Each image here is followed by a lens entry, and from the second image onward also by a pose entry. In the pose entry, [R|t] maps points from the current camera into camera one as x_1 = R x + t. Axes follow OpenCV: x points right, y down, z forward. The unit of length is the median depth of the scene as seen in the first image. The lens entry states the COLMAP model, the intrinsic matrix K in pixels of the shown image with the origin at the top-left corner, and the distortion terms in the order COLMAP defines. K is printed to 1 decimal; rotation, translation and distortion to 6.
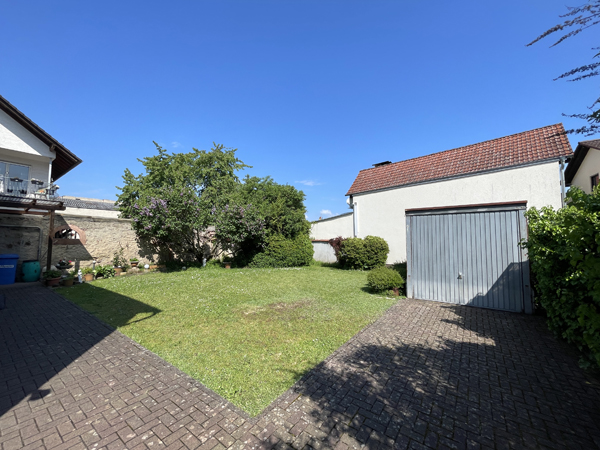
lens RADIAL K [[244.4, 0, 299.3], [0, 244.4, 224.8], [0, 0, 1]] dist [0.001993, 0.000112]
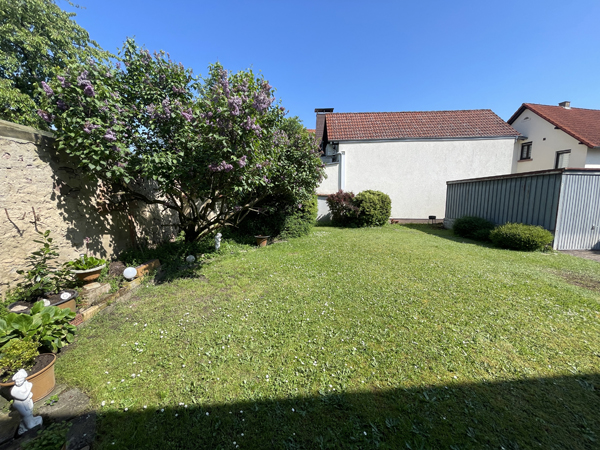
lens RADIAL K [[244.4, 0, 300.1], [0, 244.4, 227.5], [0, 0, 1]] dist [0.001993, 0.000112]
pose [[0.733070, -0.091422, 0.673981, -0.602631], [-0.051225, 0.980690, 0.188741, 0.021631], [-0.678221, -0.172885, 0.714232, 0.510869]]
